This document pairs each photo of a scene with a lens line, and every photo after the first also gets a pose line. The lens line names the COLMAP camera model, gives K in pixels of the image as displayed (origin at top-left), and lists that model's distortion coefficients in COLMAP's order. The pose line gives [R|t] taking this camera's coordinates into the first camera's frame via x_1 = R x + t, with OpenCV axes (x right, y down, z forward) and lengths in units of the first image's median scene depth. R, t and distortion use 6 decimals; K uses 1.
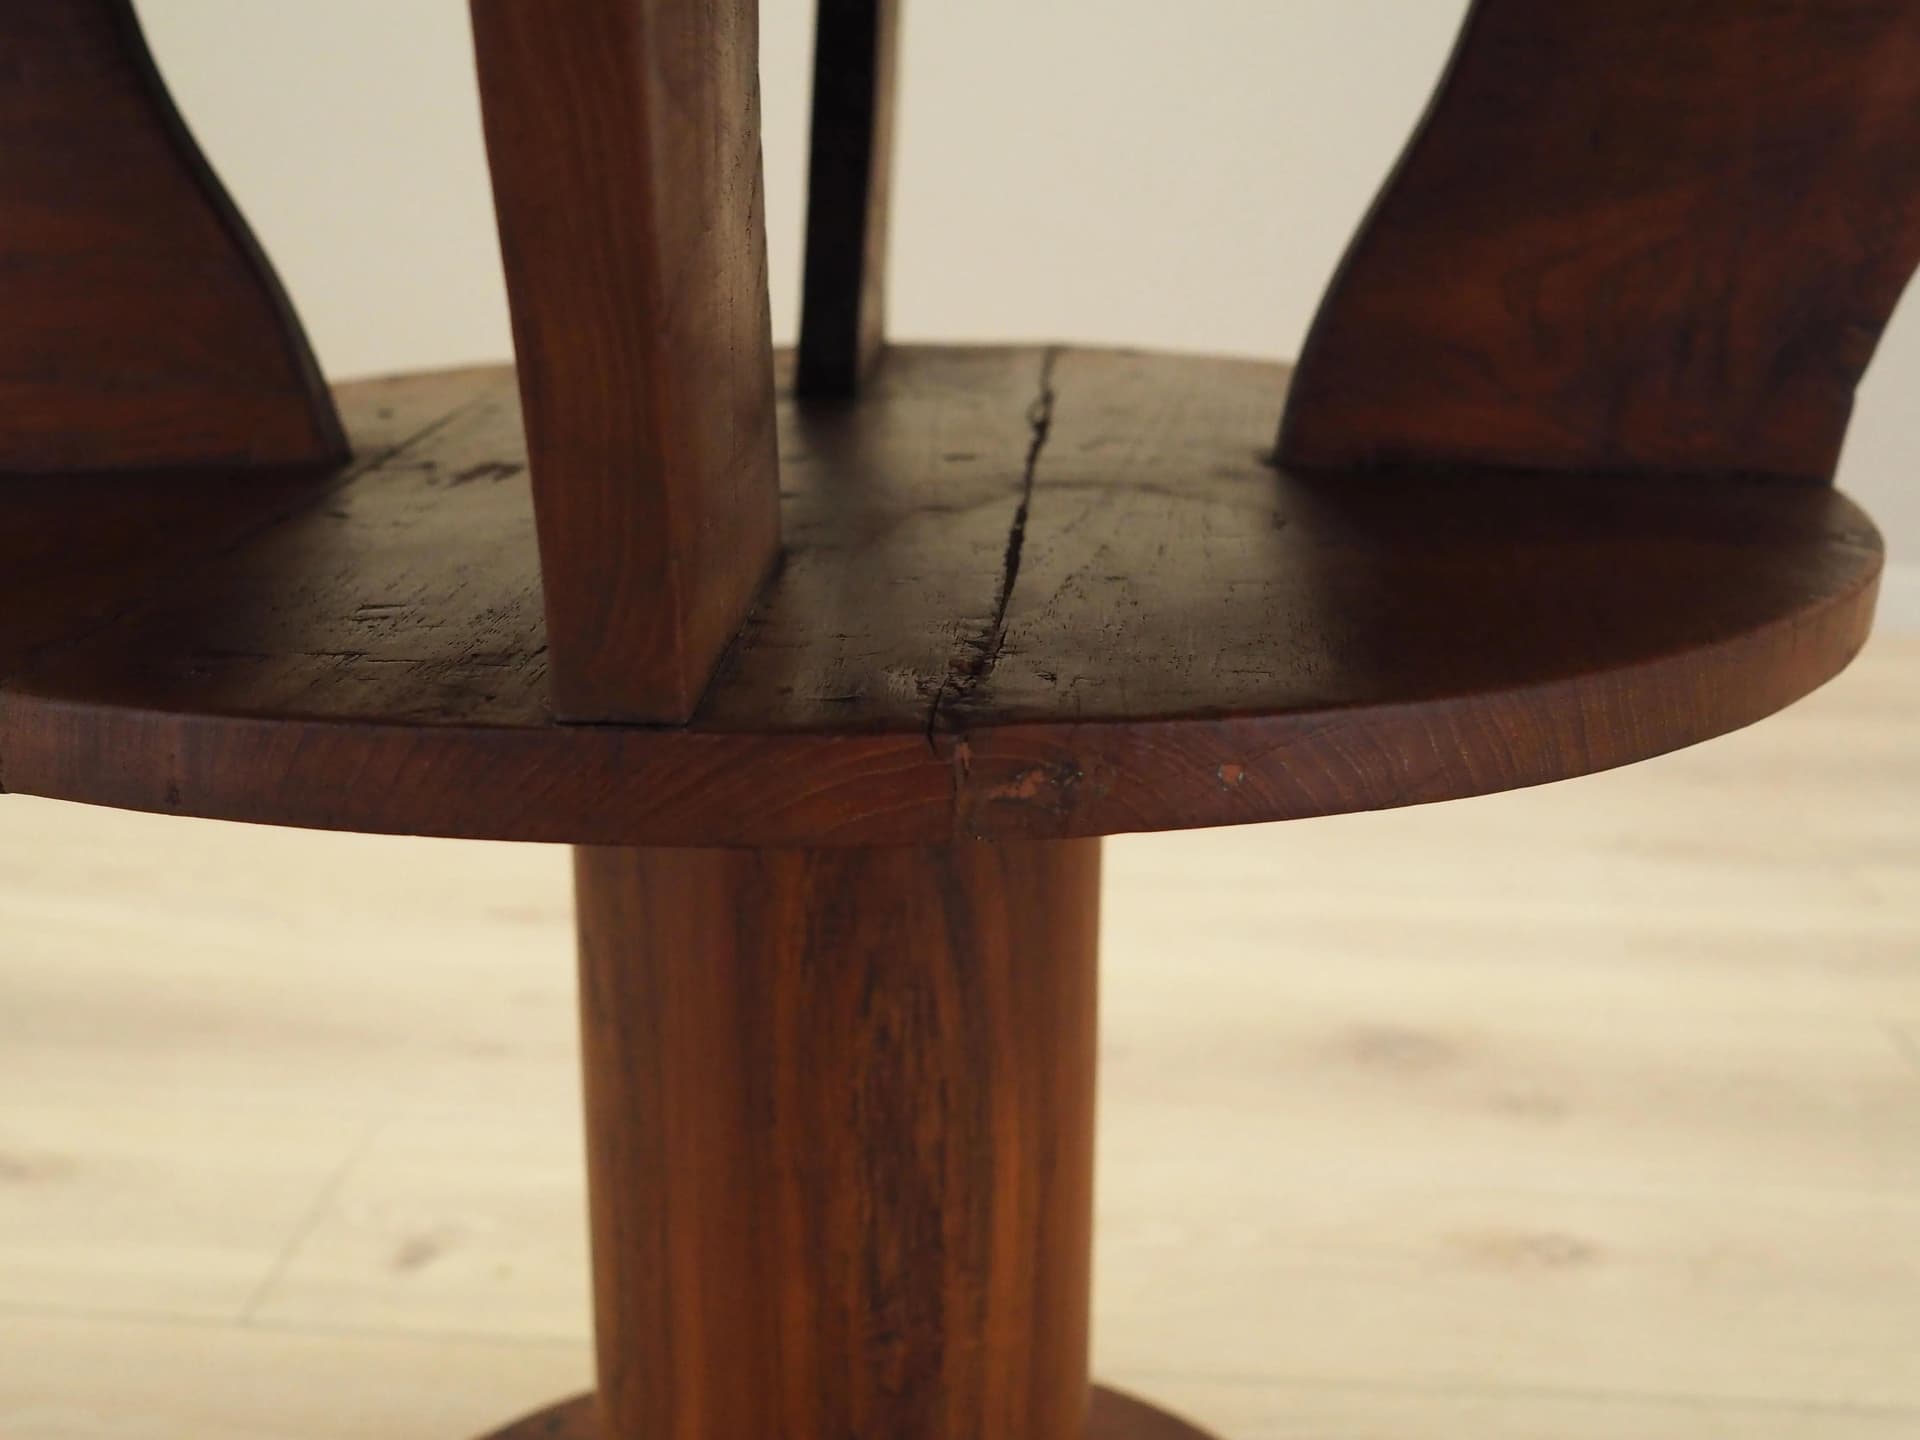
lens RADIAL K [[2188.6, 0, 877.5], [0, 2188.6, 775.0], [0, 0, 1]] dist [-0.025703, -0.033165]
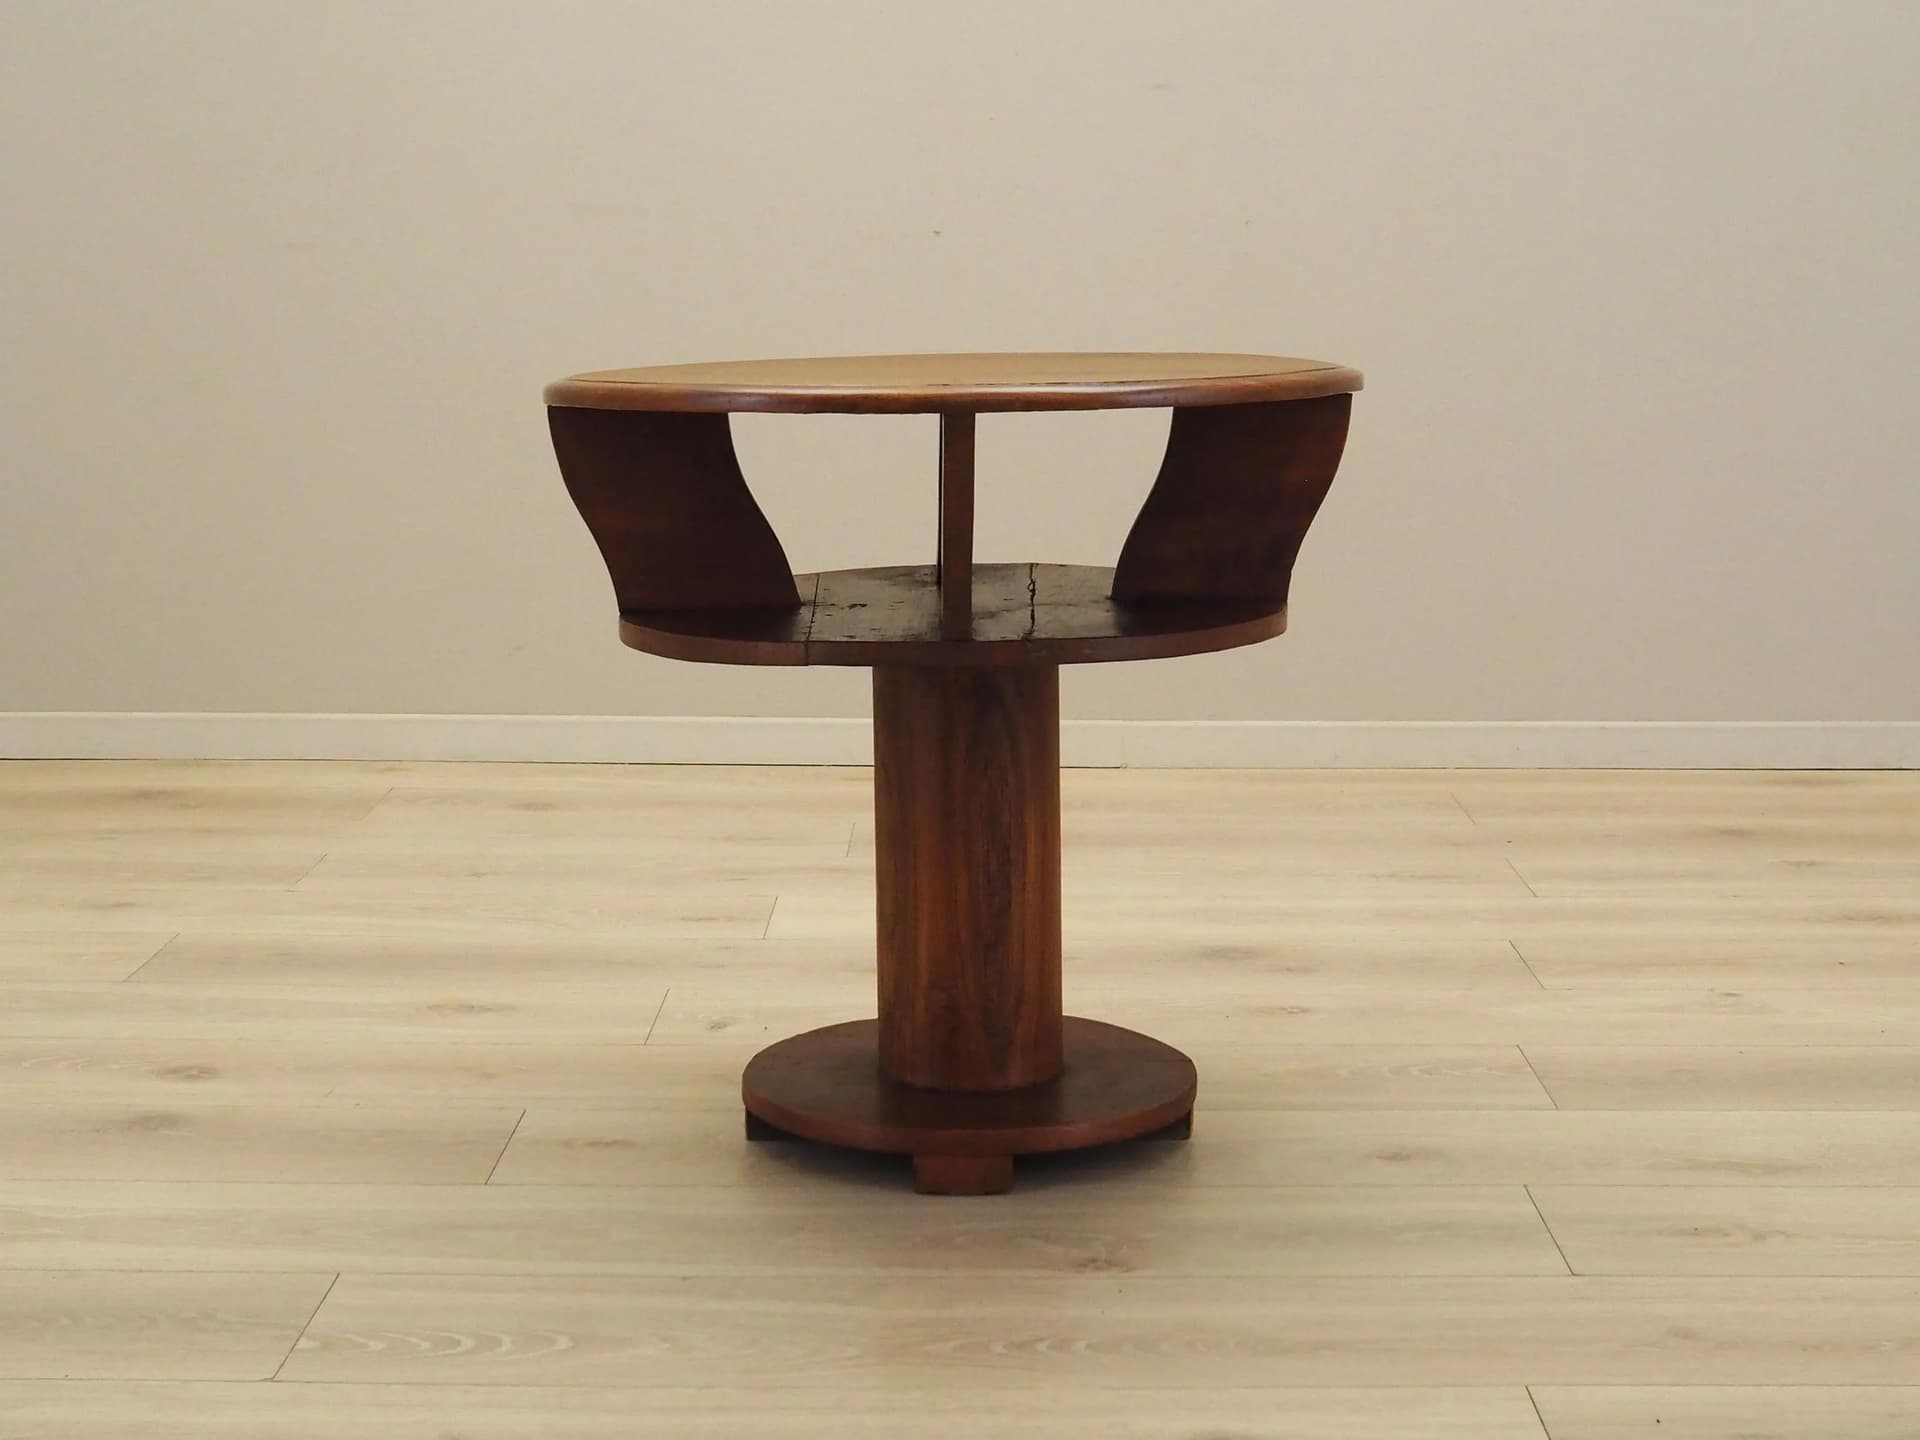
lens RADIAL K [[2989.3, 0, 964.7], [0, 2989.3, 827.6], [0, 0, 1]] dist [-0.027161, -0.032992]
pose [[0.996839, -0.022780, 0.076117, -0.340138], [0.031048, 0.993526, -0.109278, 0.611490], [-0.073135, 0.111296, 0.991093, -3.022199]]
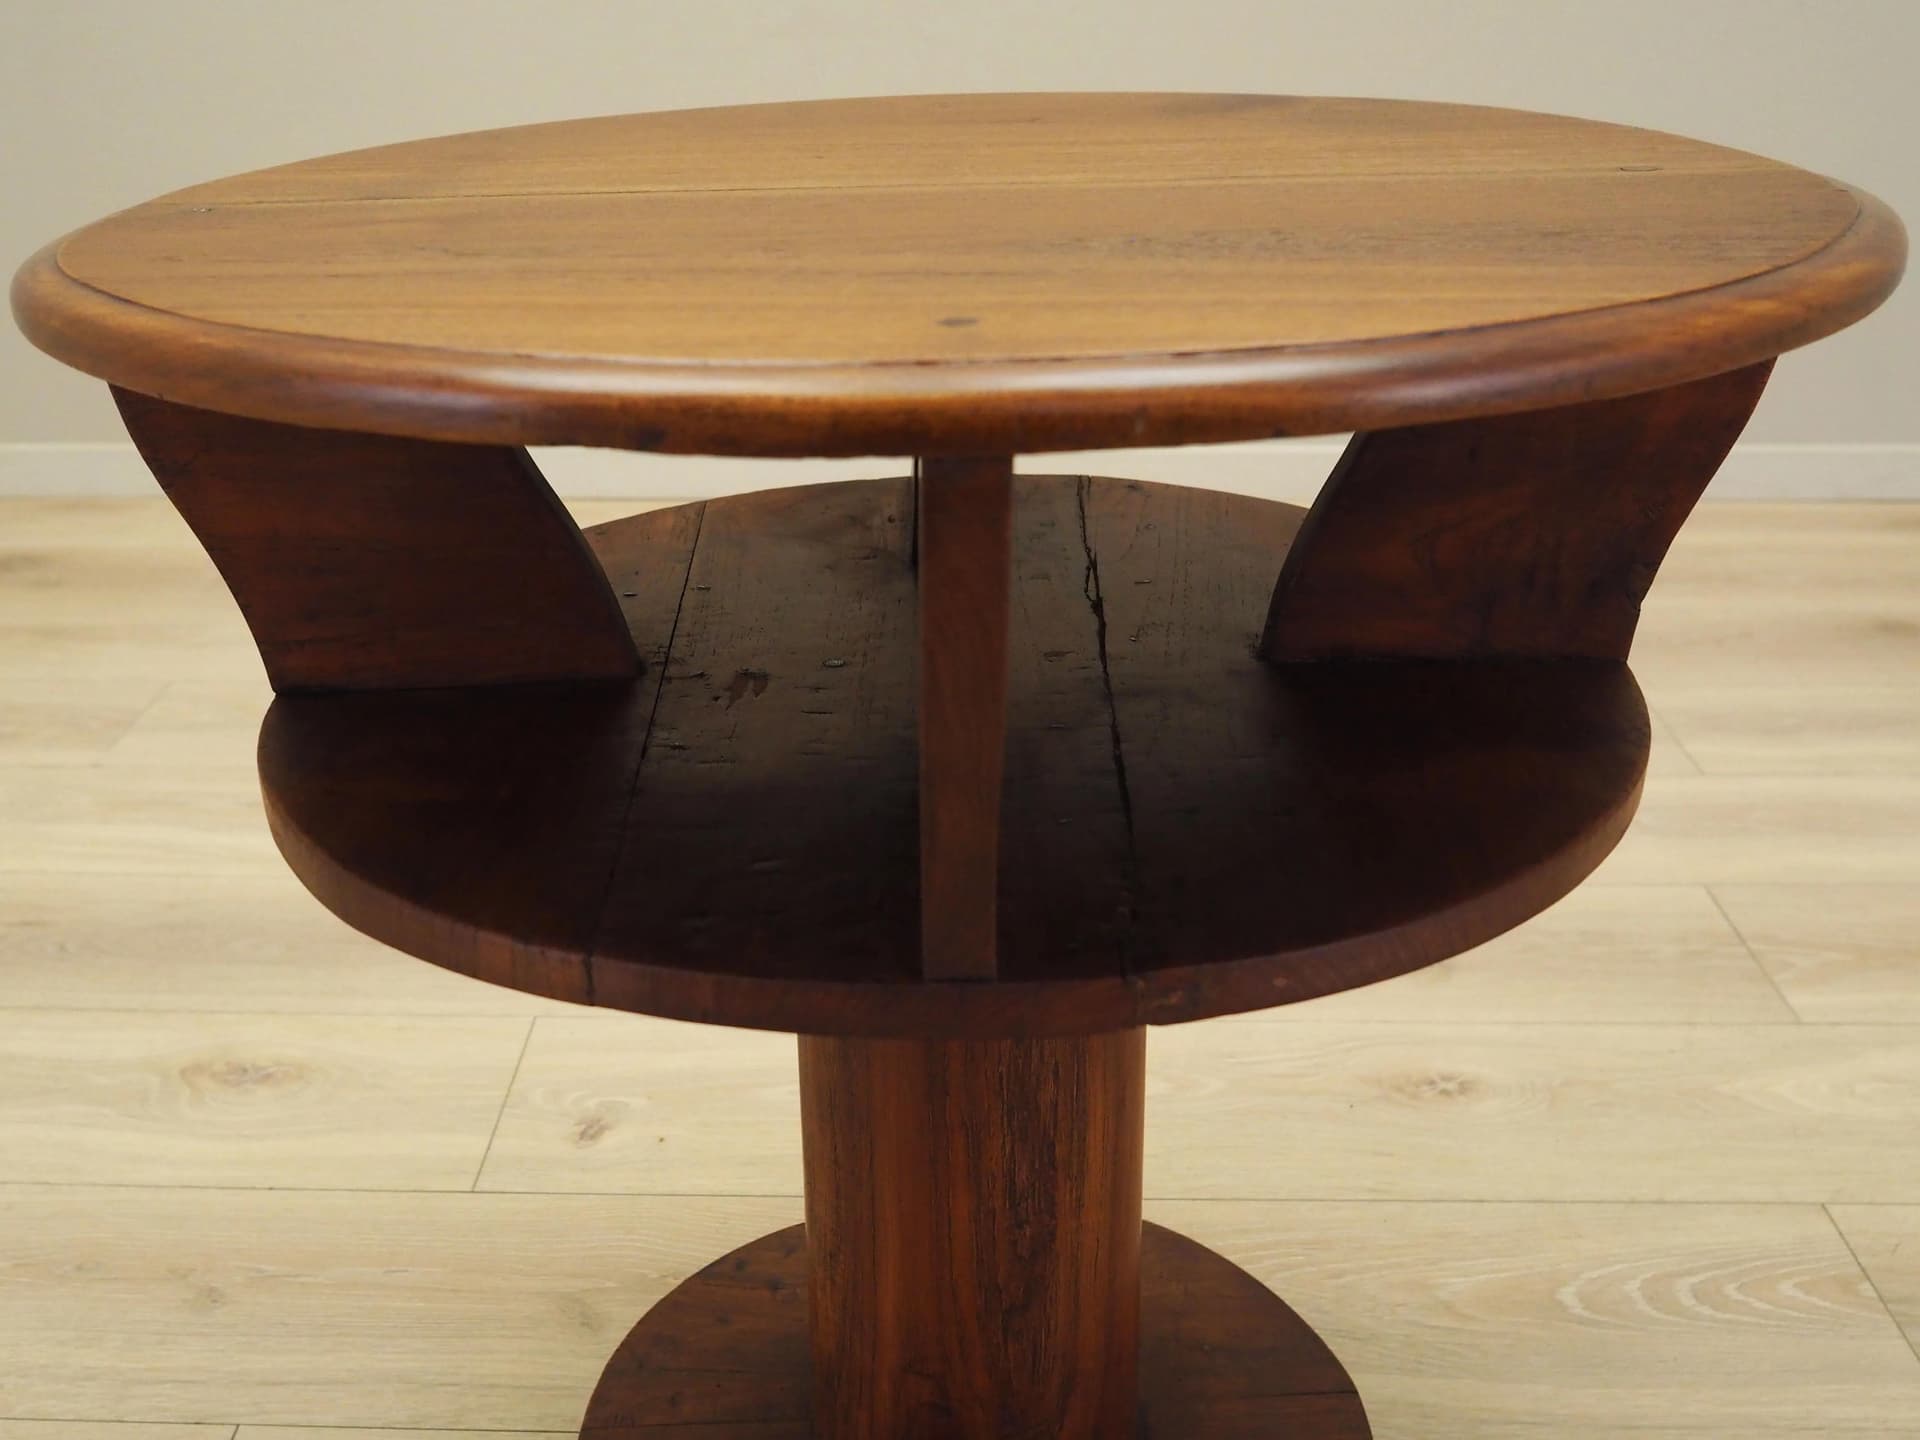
lens RADIAL K [[2102.0, 0, 877.0], [0, 2102.0, 763.2], [0, 0, 1]] dist [-0.012230, -0.010905]
pose [[0.998462, -0.040394, 0.037963, -0.140304], [0.036255, 0.993914, 0.104018, -0.223552], [-0.041934, -0.102482, 0.993851, -0.432653]]
